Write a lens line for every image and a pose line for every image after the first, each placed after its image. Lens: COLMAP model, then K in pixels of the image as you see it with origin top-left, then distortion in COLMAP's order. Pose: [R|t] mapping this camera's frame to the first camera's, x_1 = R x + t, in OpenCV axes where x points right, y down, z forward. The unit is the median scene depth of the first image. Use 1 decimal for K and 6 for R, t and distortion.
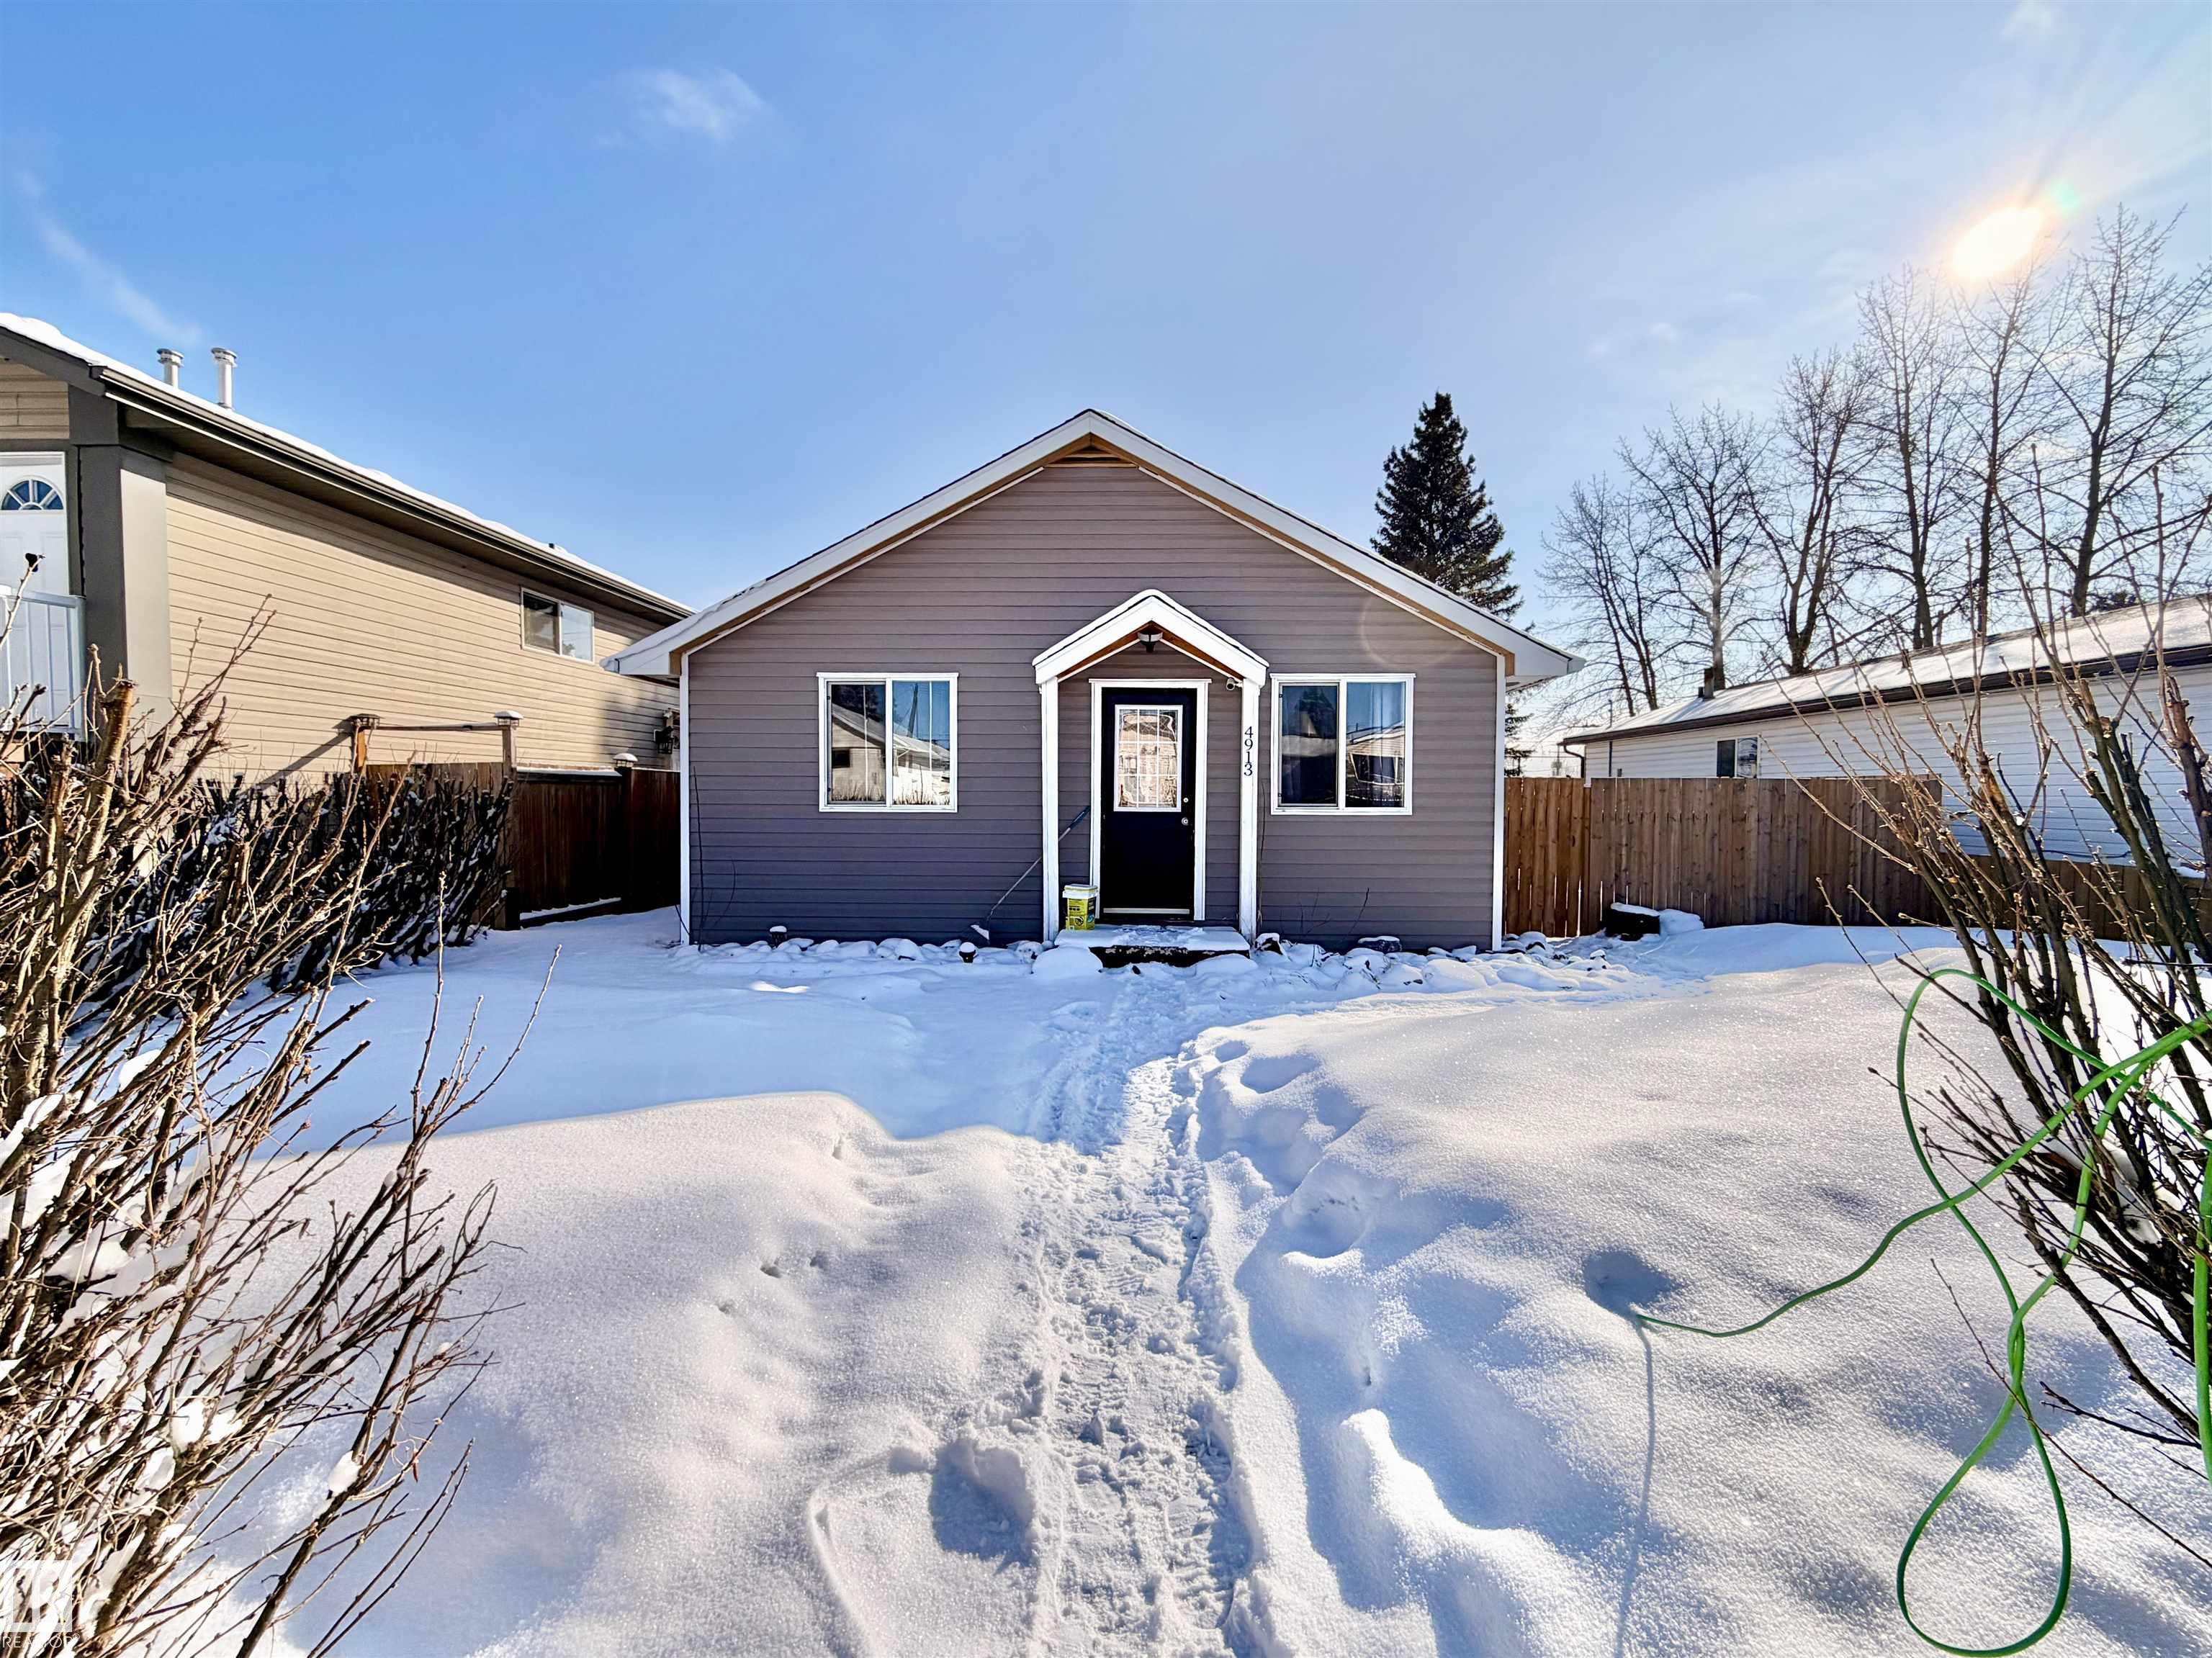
lens RADIAL K [[883.9, 0, 1107.3], [0, 883.9, 826.0], [0, 0, 1]] dist [0.000604, 0.000139]
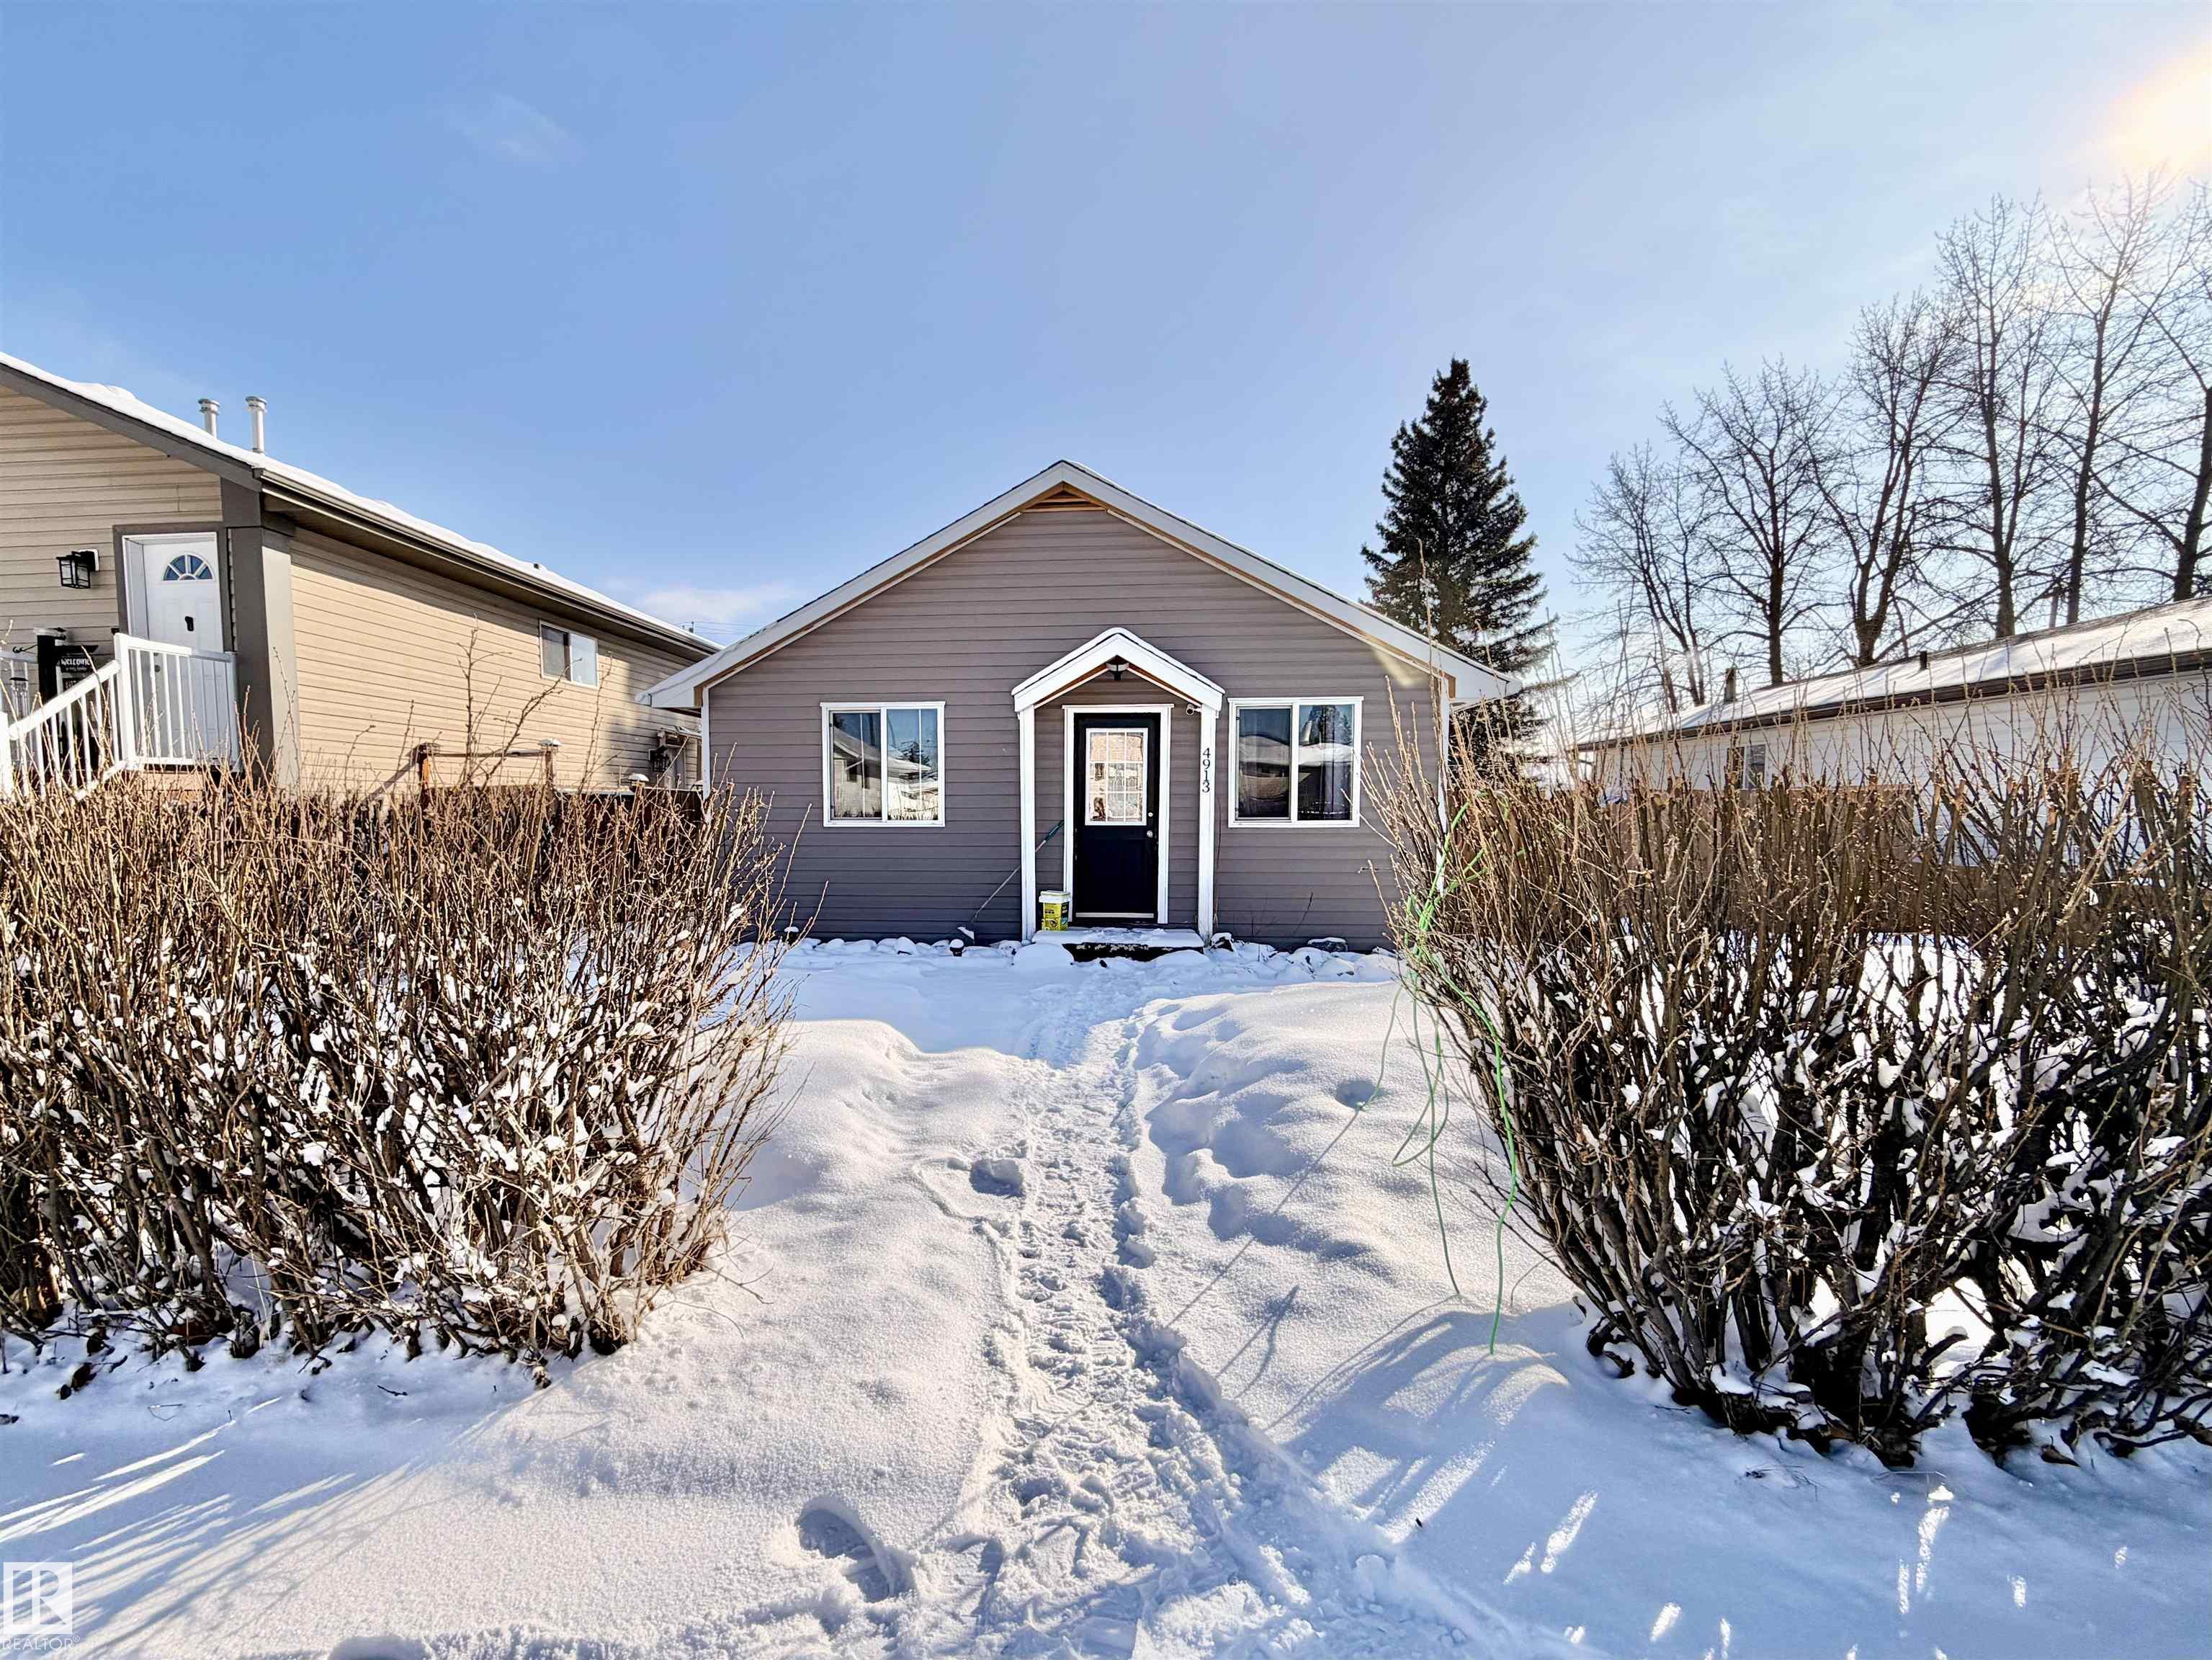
lens RADIAL K [[986.6, 0, 1019.2], [0, 986.6, 872.6], [0, 0, 1]] dist [0.001442, 0.000075]
pose [[0.997432, -0.001289, -0.071603, 0.013539], [0.003524, 0.999510, 0.031090, 0.004329], [0.071528, -0.031262, 0.996949, -0.240593]]
